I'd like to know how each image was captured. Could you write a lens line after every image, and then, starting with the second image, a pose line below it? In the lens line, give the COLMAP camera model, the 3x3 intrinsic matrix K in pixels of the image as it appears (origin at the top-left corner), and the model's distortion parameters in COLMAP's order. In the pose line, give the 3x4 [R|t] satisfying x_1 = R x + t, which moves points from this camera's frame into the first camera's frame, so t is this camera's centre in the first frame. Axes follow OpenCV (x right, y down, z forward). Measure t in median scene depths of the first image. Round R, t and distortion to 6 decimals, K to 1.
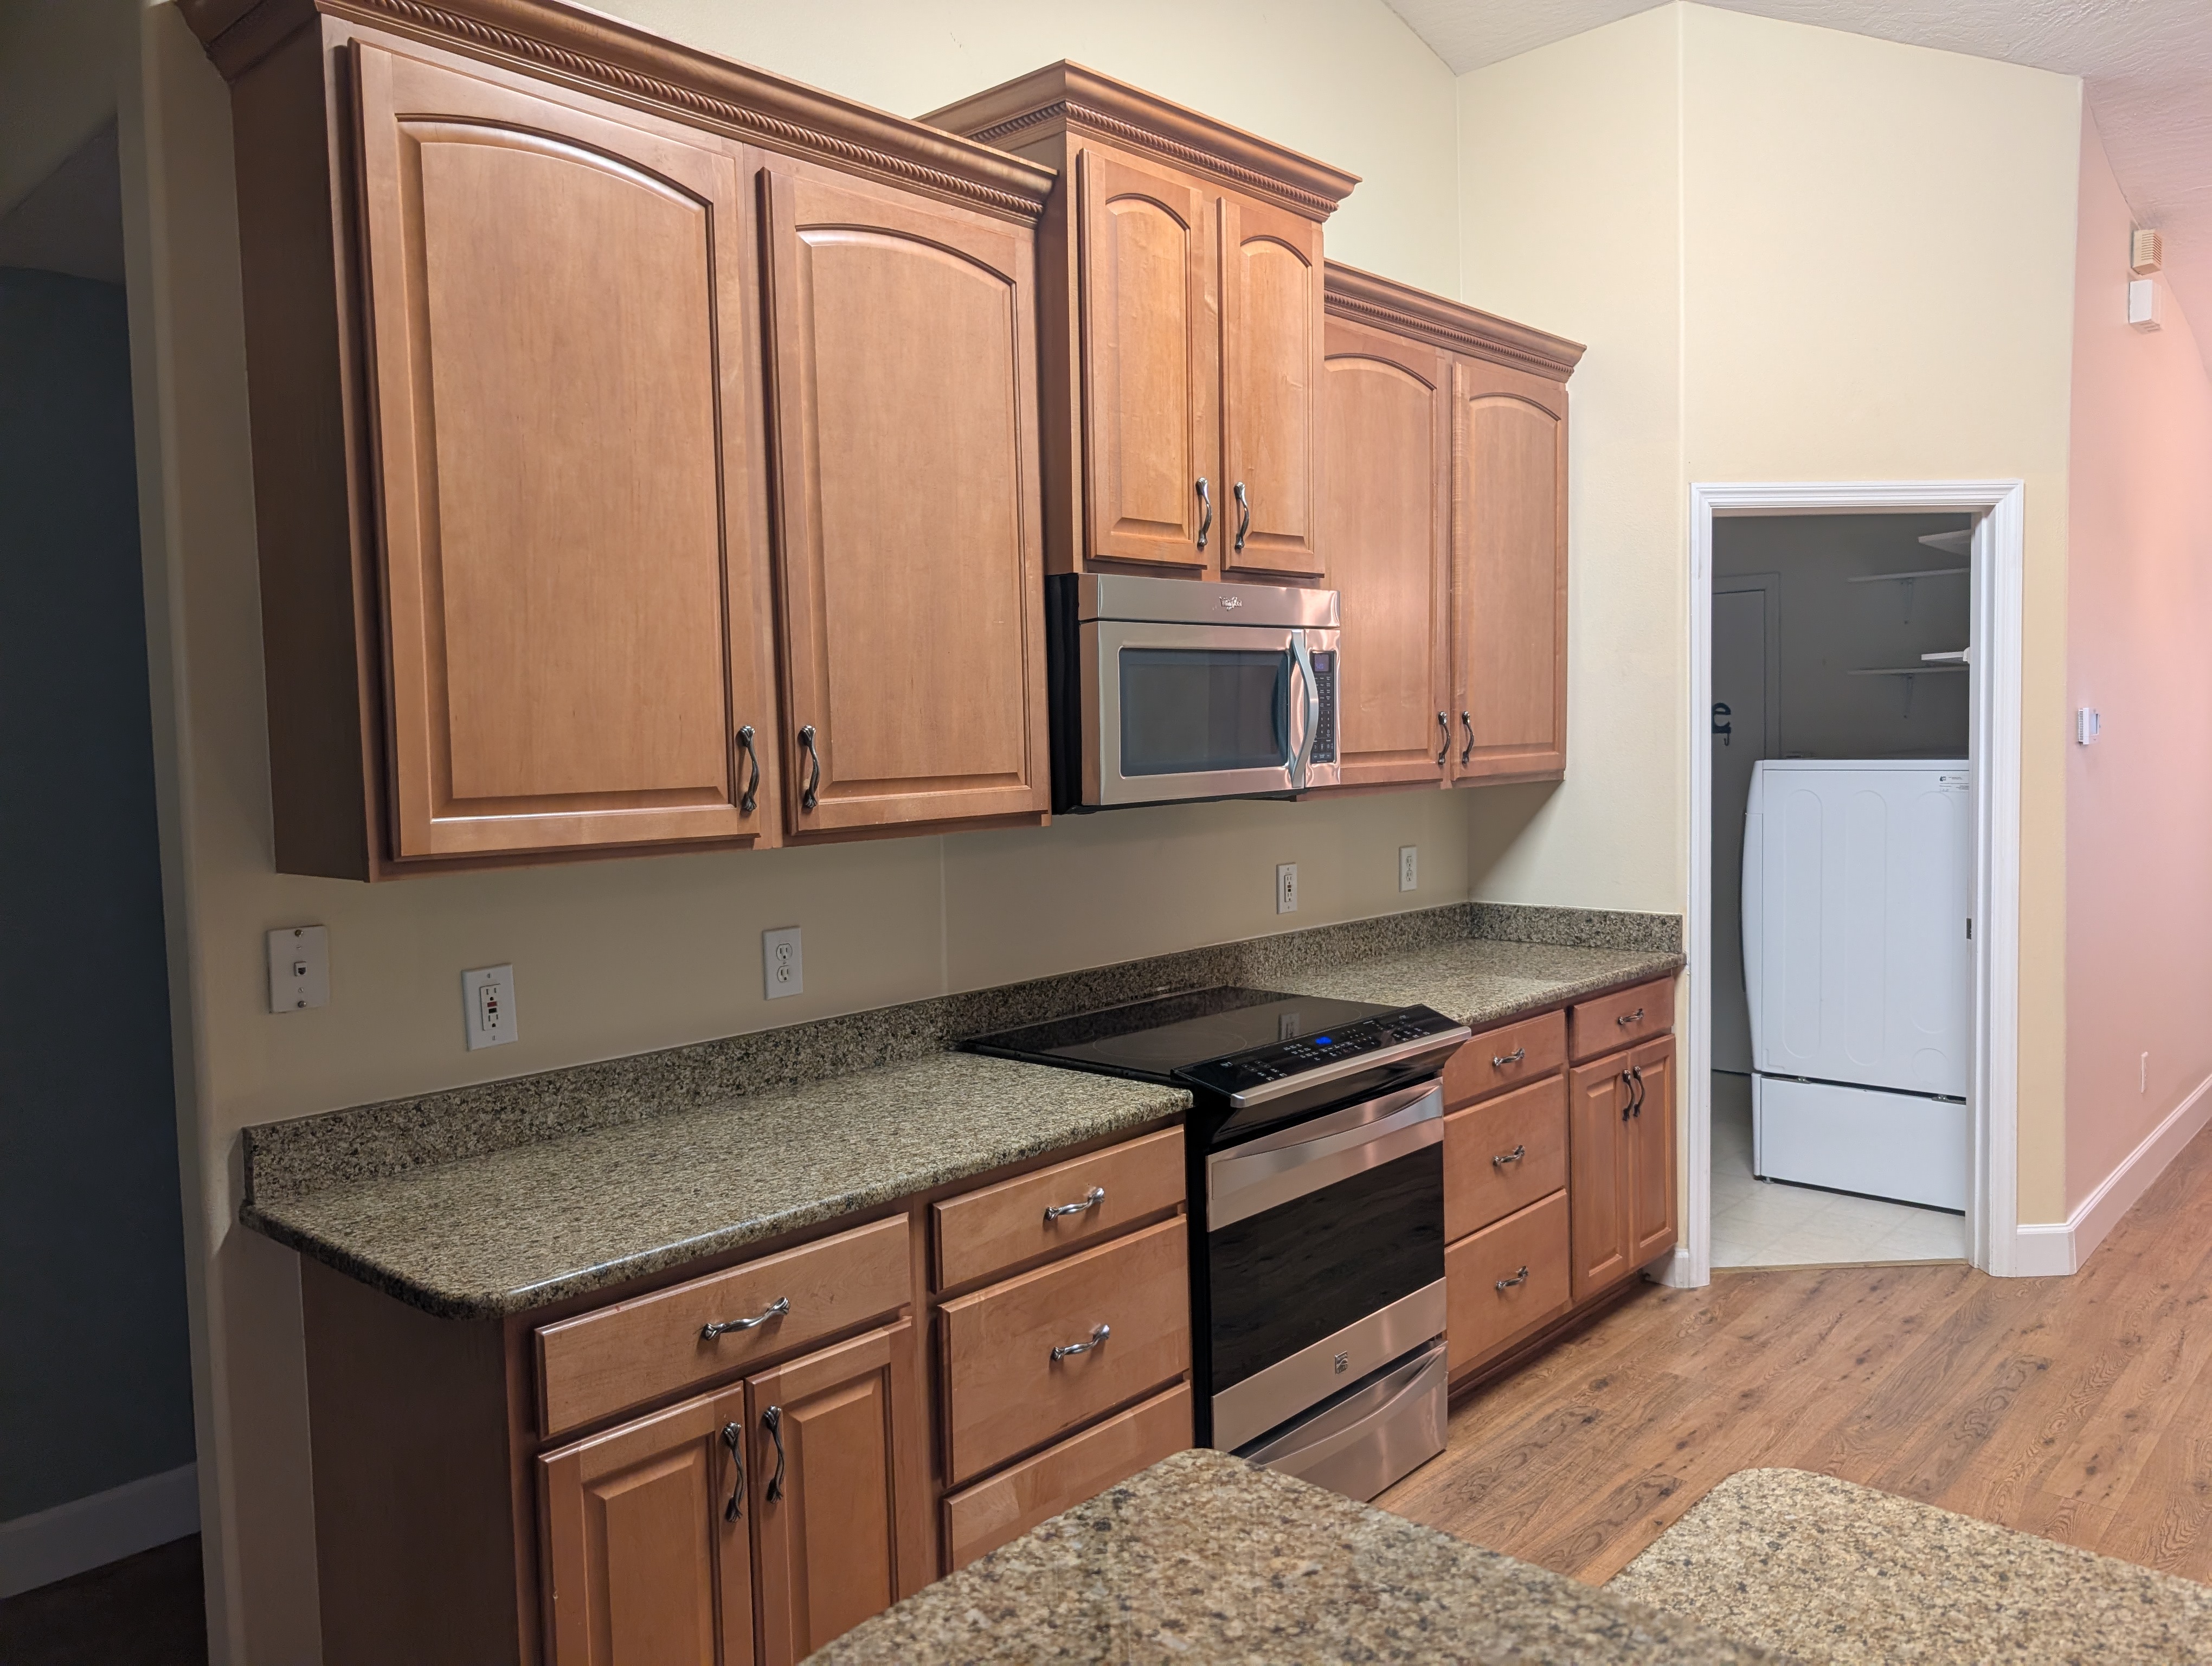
lens RADIAL K [[1600.6, 0, 1127.8], [0, 1600.6, 827.1], [0, 0, 1]] dist [0.030183, -0.041886]
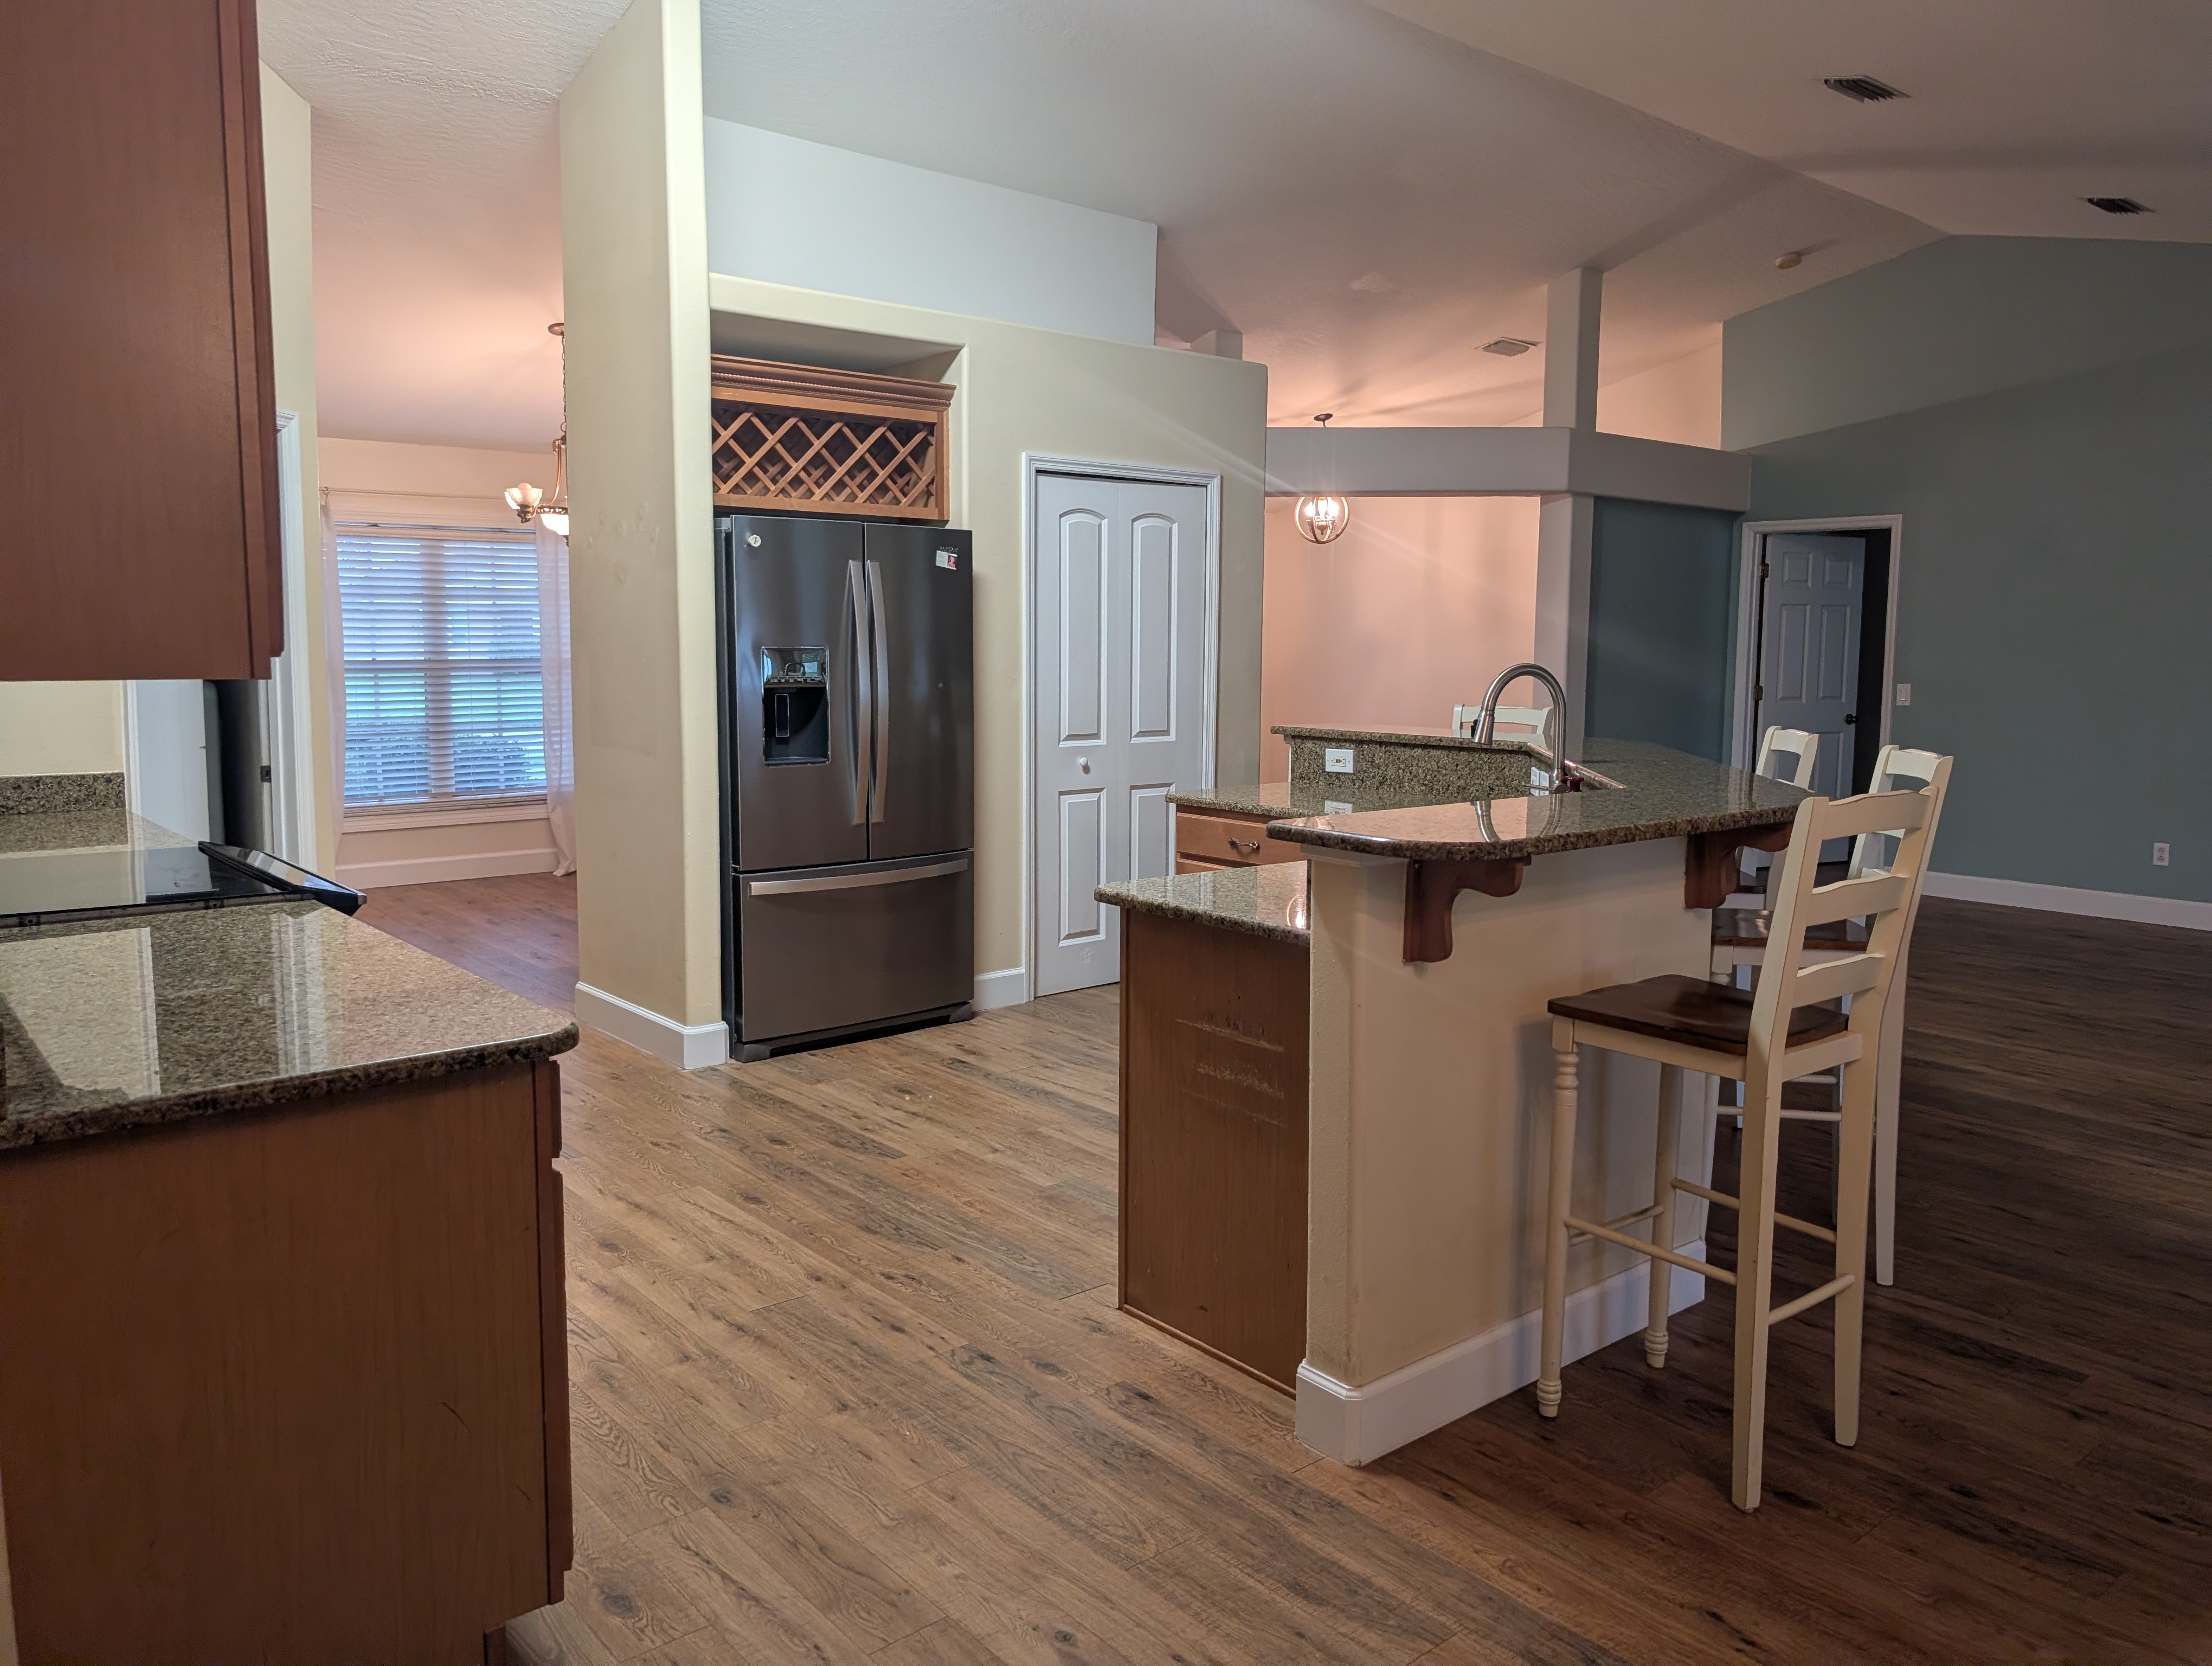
lens RADIAL K [[1600.6, 0, 1135.8], [0, 1600.6, 785.3], [0, 0, 1]] dist [0.030183, -0.041886]
pose [[0.125929, -0.066589, 0.989802, -0.917641], [0.048349, 0.996971, 0.060920, 0.044367], [-0.990860, 0.040185, 0.128767, 0.276817]]
